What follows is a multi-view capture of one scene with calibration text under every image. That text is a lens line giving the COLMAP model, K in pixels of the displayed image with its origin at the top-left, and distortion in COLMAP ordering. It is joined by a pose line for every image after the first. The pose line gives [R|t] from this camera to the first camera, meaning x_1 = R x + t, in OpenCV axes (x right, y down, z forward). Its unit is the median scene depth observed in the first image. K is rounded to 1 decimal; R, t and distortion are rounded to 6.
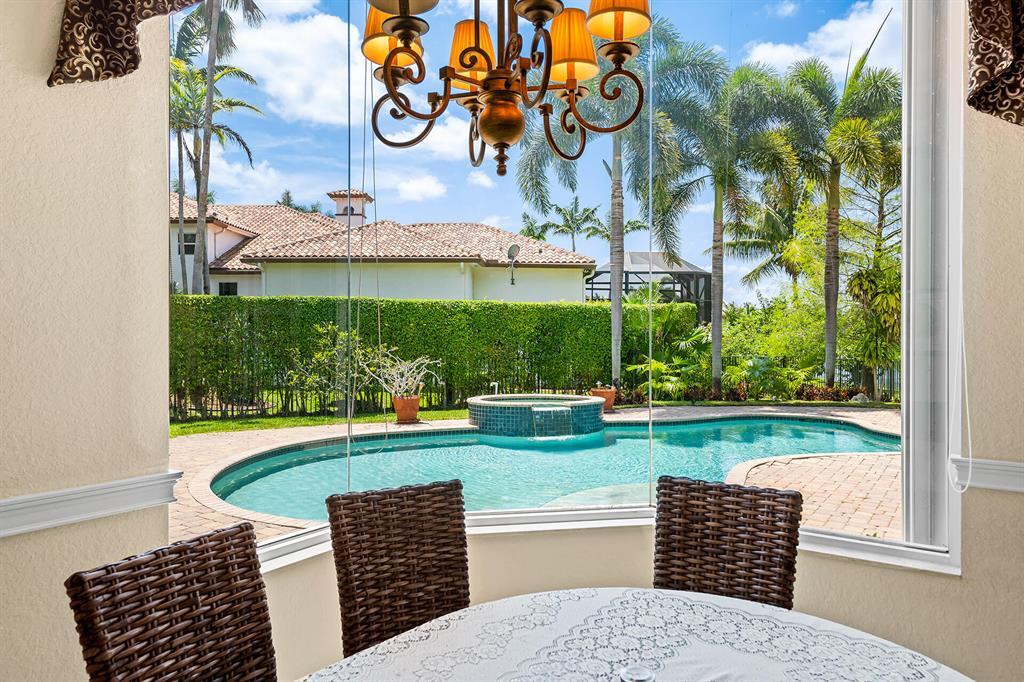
lens RADIAL K [[672.6, 0, 512.8], [0, 672.6, 340.8], [0, 0, 1]] dist [0.002970, -0.001715]
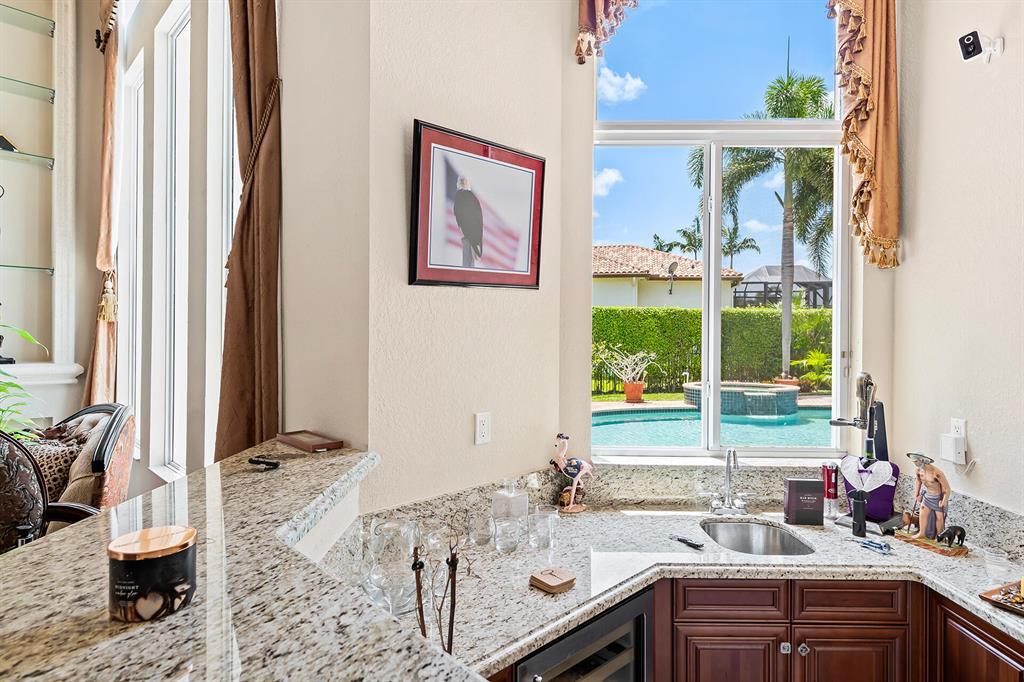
lens RADIAL K [[547.9, 0, 513.8], [0, 547.9, 341.9], [0, 0, 1]] dist [0.000837, -0.000131]
pose [[0.981158, 0.005129, -0.193138, -0.178998], [-0.004311, 0.999980, 0.004653, 0.000948], [0.193158, -0.003733, 0.981160, -0.088017]]
